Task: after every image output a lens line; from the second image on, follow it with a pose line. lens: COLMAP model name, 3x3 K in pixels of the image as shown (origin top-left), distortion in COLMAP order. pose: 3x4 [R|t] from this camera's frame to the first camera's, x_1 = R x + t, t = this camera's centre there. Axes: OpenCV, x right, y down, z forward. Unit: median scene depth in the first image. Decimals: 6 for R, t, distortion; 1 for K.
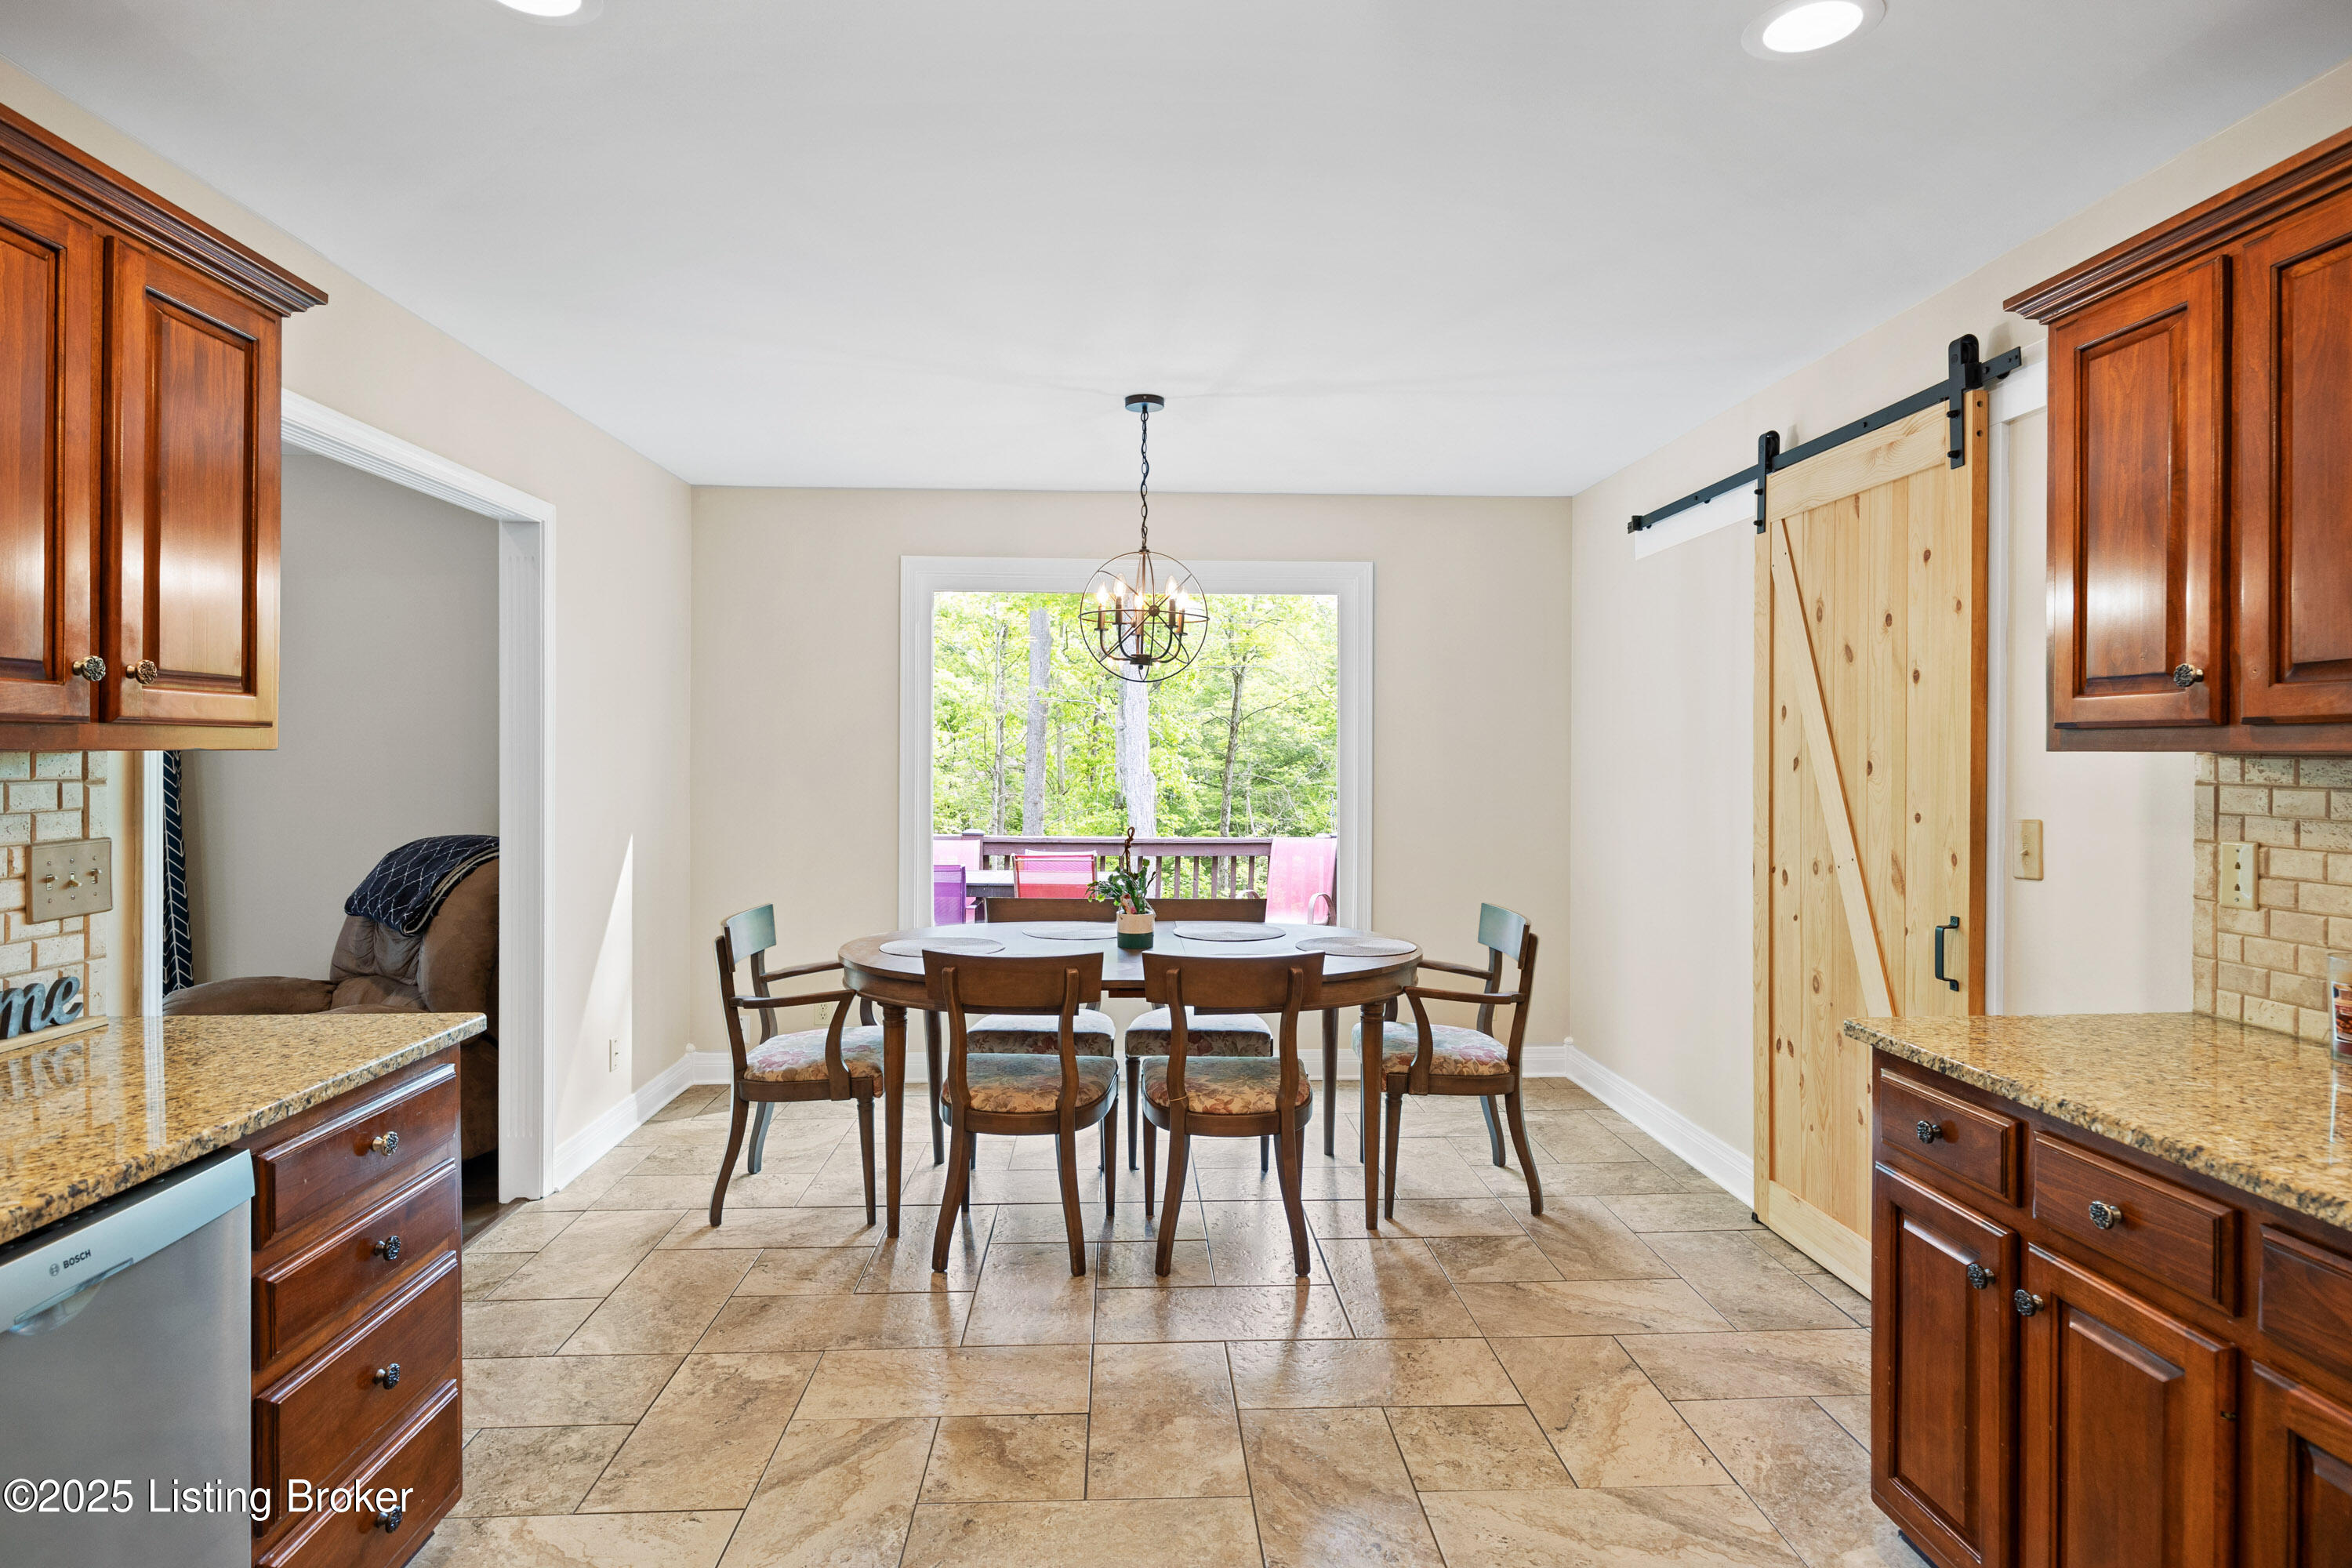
lens RADIAL K [[1273.5, 0, 1197.8], [0, 1273.5, 760.0], [0, 0, 1]] dist [-0.007678, 0.001408]
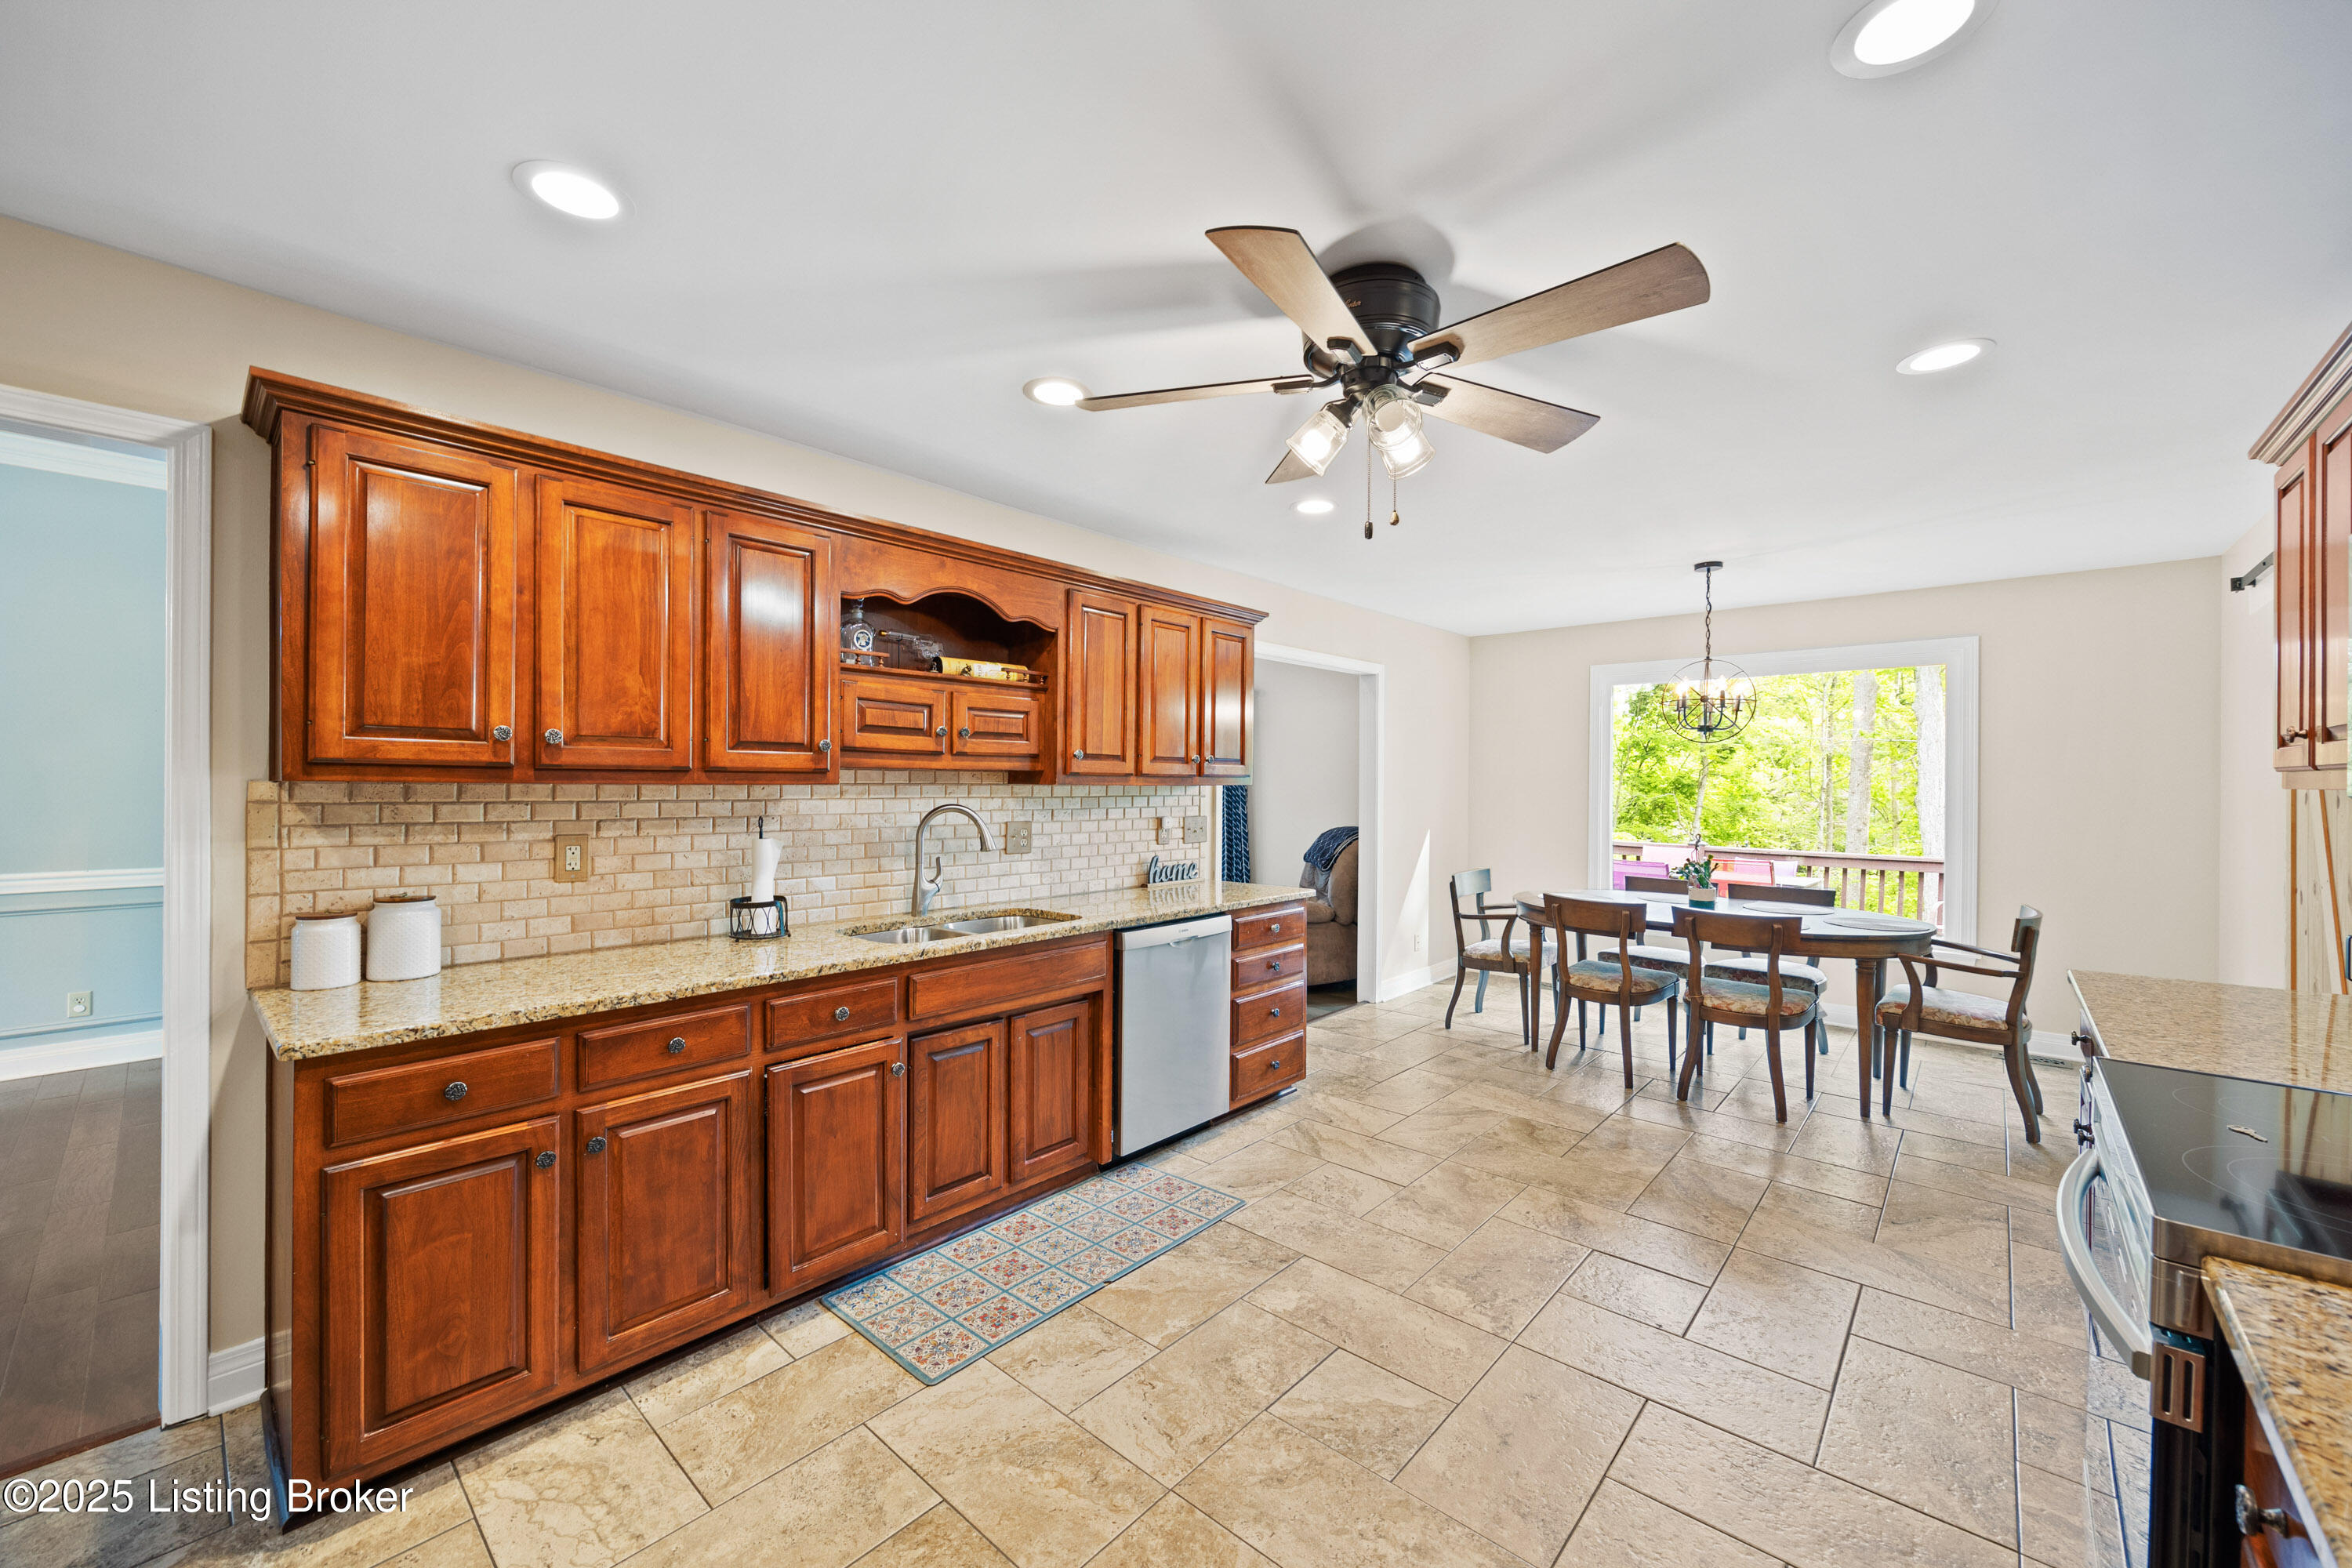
lens RADIAL K [[918.6, 0, 1180.6], [0, 918.6, 780.0], [0, 0, 1]] dist [-0.008835, 0.000463]
pose [[0.710396, -0.002417, -0.703798, 0.379423], [-0.005994, 0.999937, -0.009485, 0.000202], [0.703777, 0.010957, 0.710337, -0.347220]]
